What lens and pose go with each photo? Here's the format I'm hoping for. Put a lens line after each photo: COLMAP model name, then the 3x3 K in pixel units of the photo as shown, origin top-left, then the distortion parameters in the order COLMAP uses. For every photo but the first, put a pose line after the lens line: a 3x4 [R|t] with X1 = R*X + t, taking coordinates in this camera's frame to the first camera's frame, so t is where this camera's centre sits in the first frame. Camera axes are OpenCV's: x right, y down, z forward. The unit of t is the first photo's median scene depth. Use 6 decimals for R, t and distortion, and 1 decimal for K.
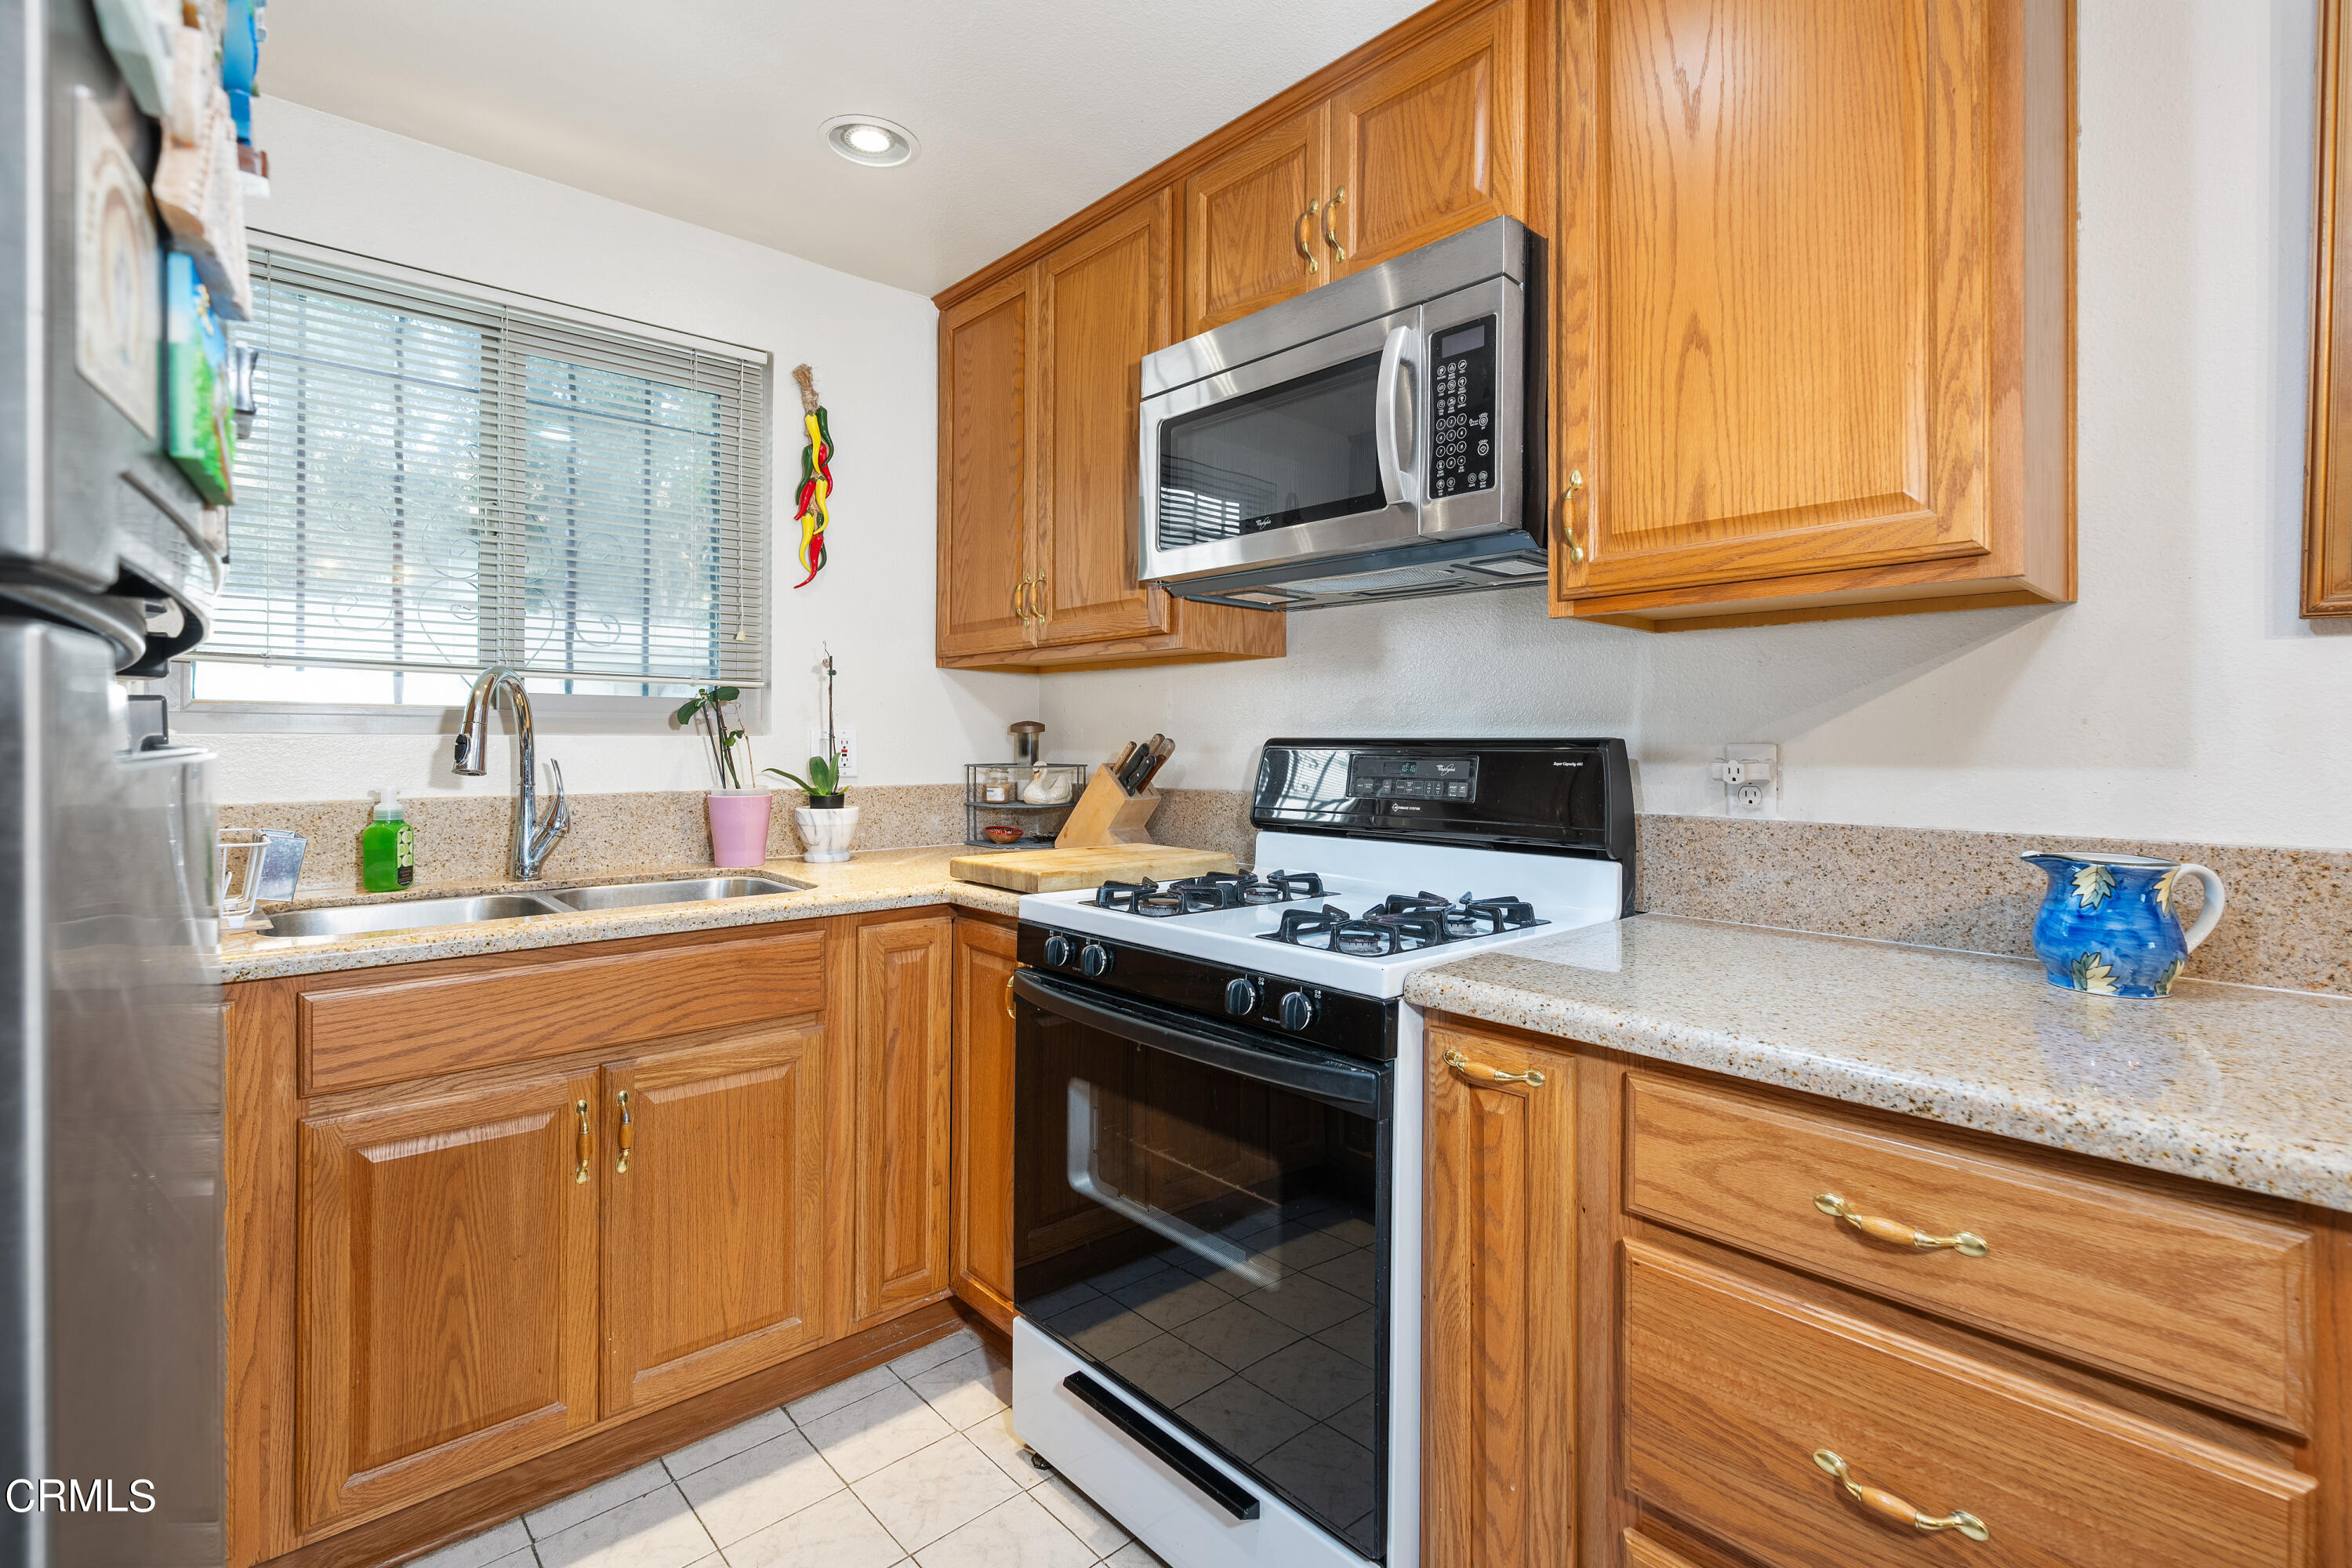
lens RADIAL K [[1083.5, 0, 1180.6], [0, 1083.5, 741.8], [0, 0, 1]] dist [0.000264, 0.000235]
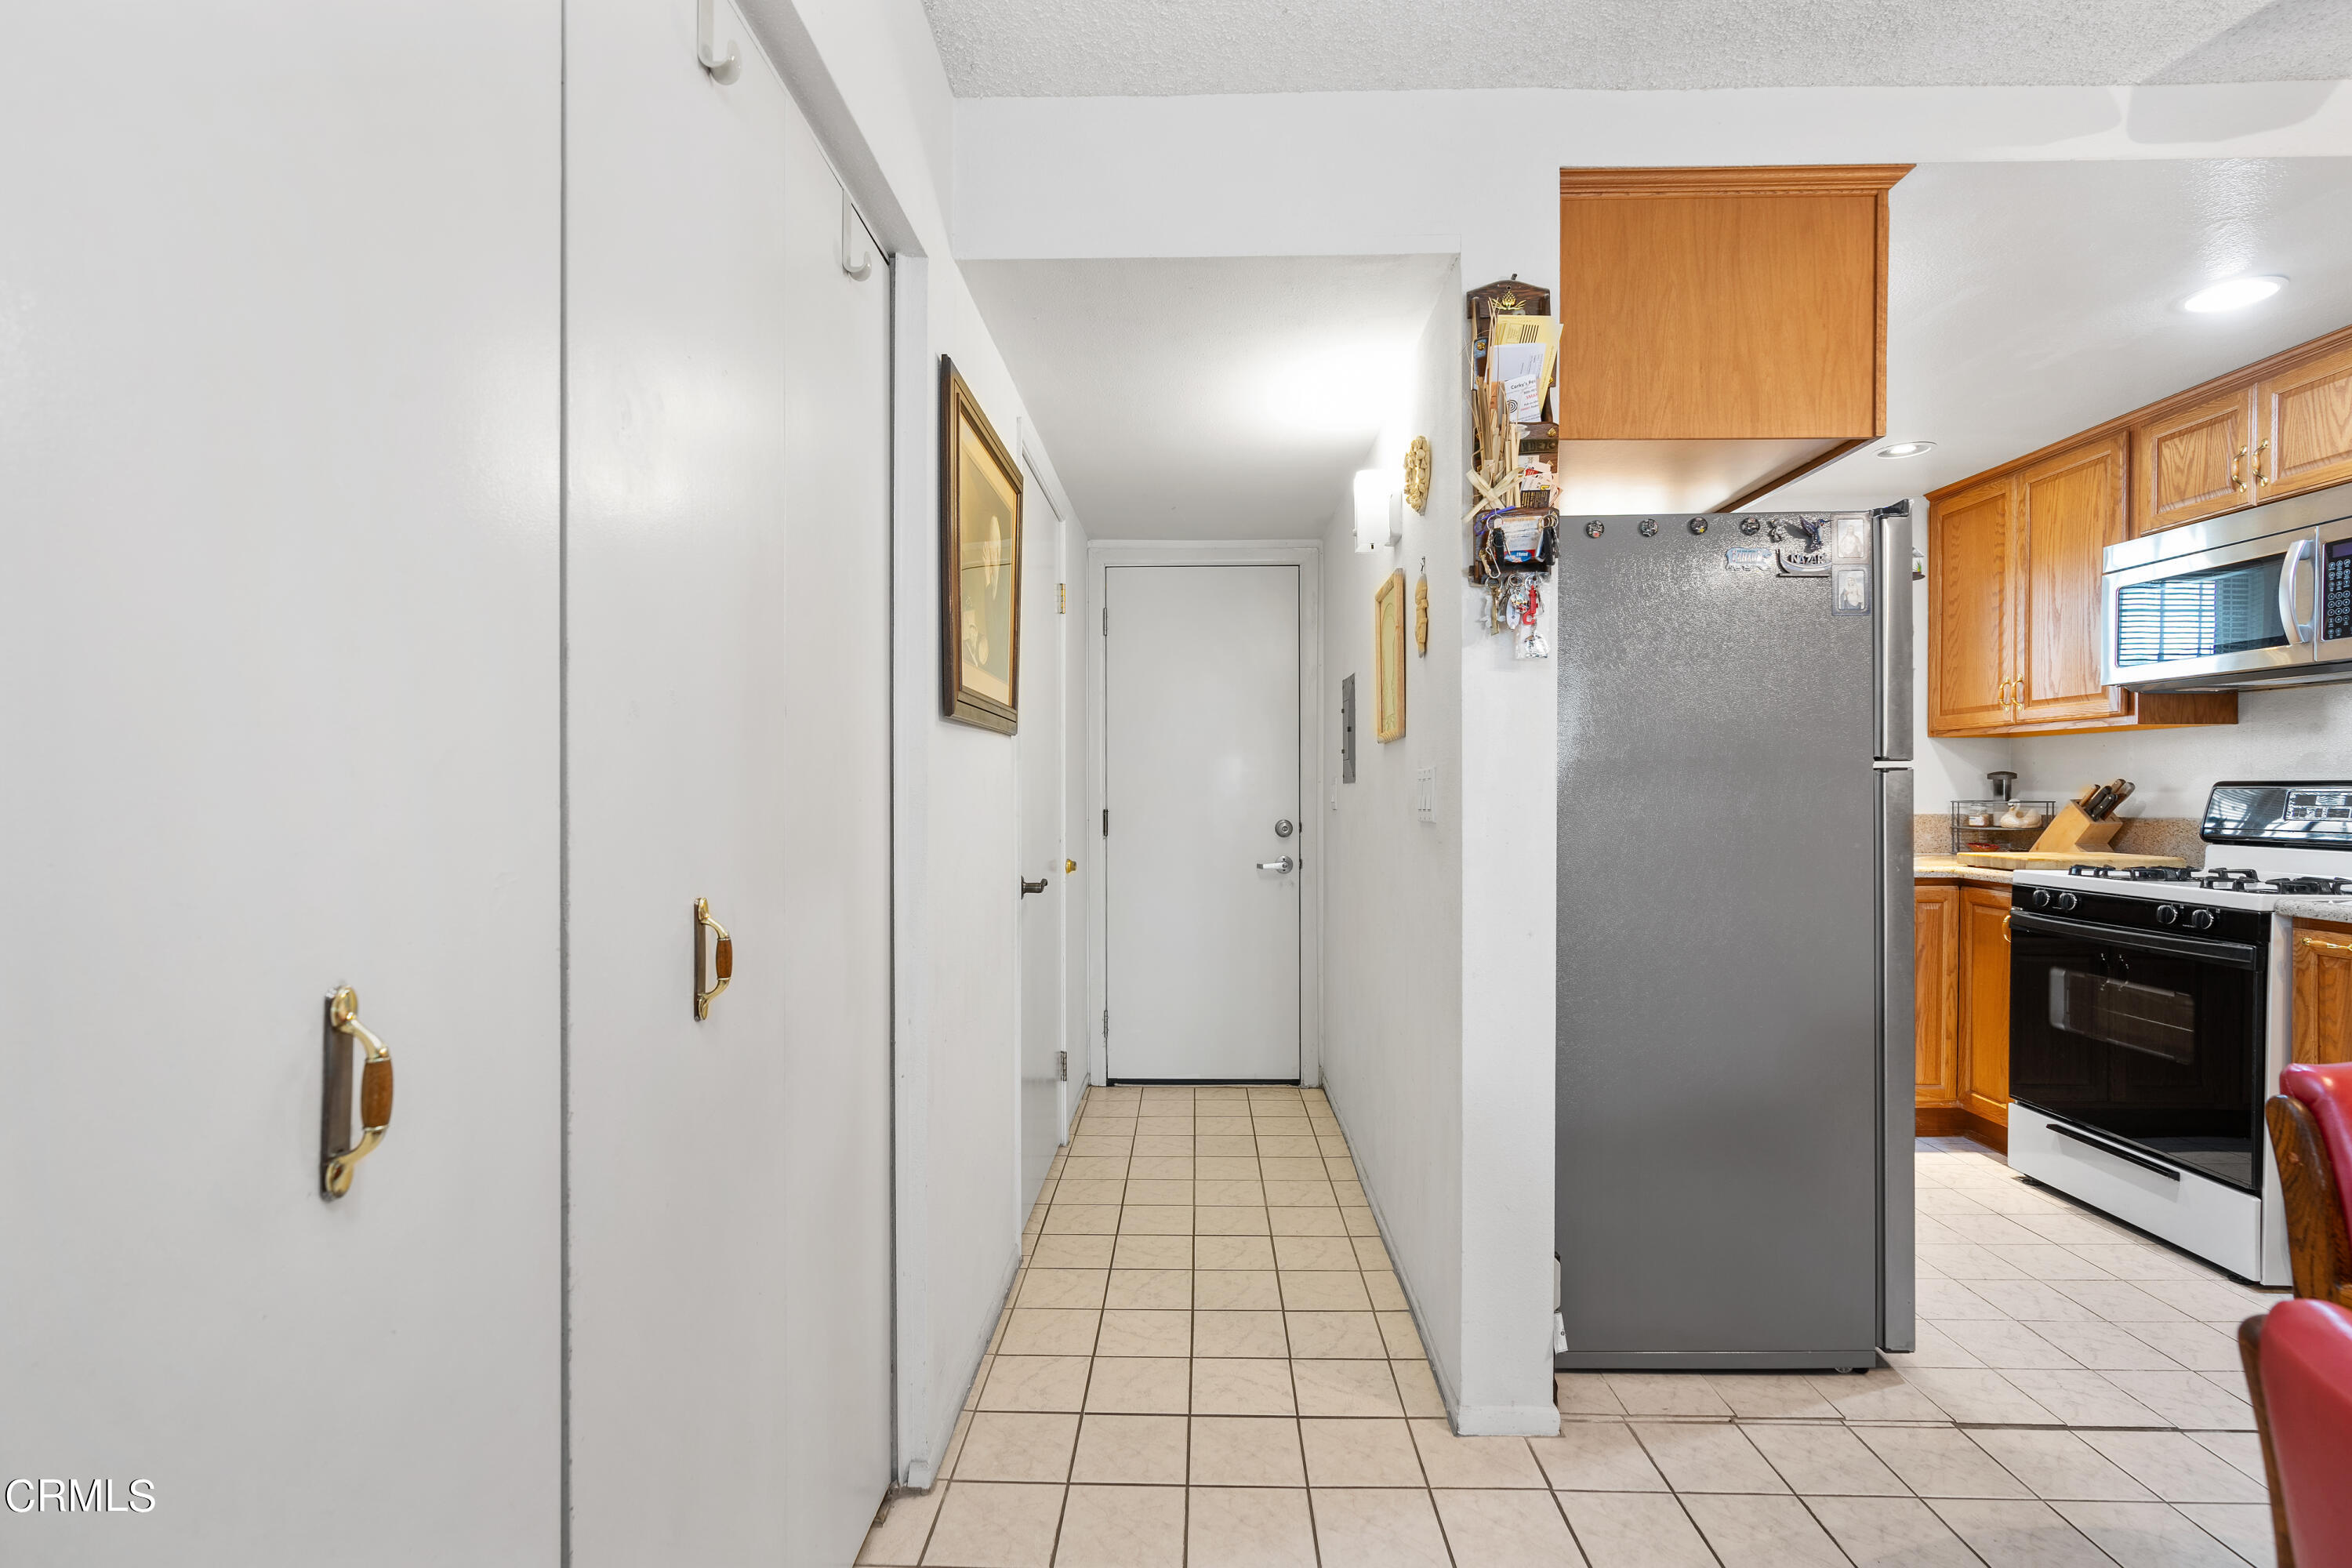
lens RADIAL K [[1076.2, 0, 1190.8], [0, 1076.2, 804.1], [0, 0, 1]] dist [0.000315, 0.000531]
pose [[0.735359, 0.002072, -0.677675, 0.052402], [0.006403, 0.999929, 0.010005, 0.004566], [0.677648, -0.011696, 0.735294, -1.110933]]
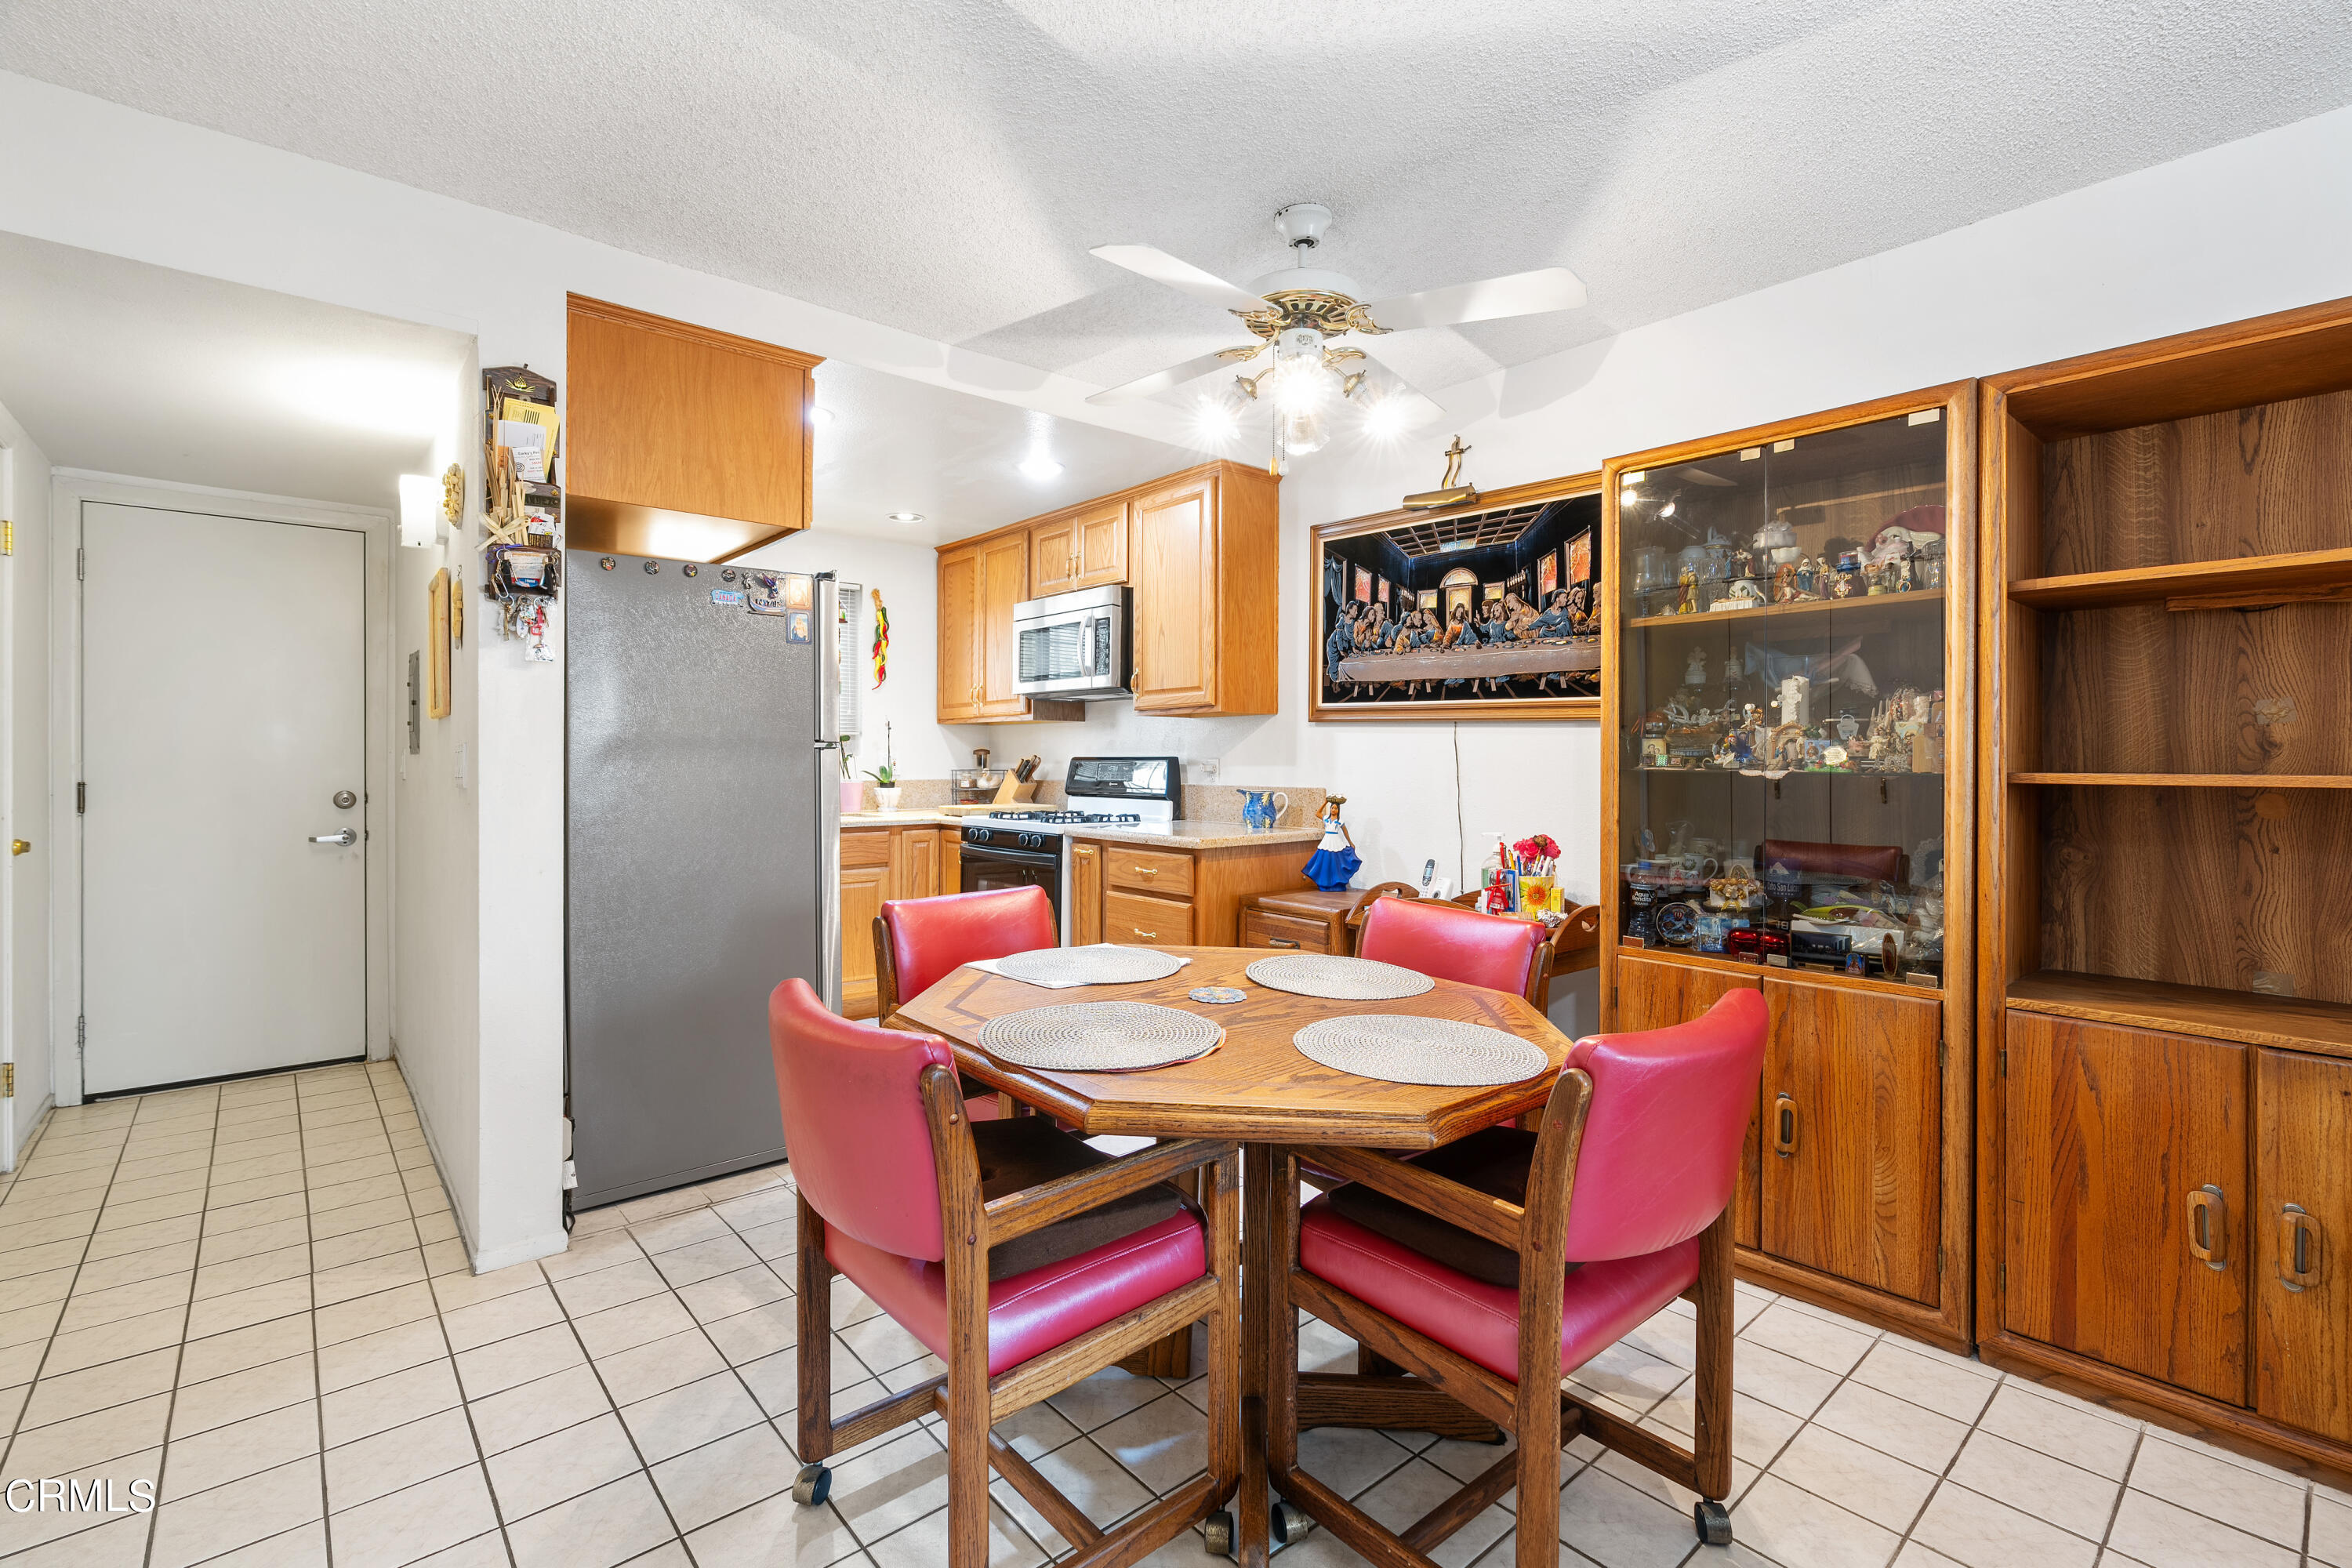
lens RADIAL K [[1058.2, 0, 1184.4], [0, 1058.2, 766.0], [0, 0, 1]] dist [-0.005635, 0.001307]
pose [[0.999796, -0.002614, -0.020034, 0.400452], [0.002730, 0.999980, 0.005750, 0.004101], [0.020018, -0.005804, 0.999783, -1.415023]]
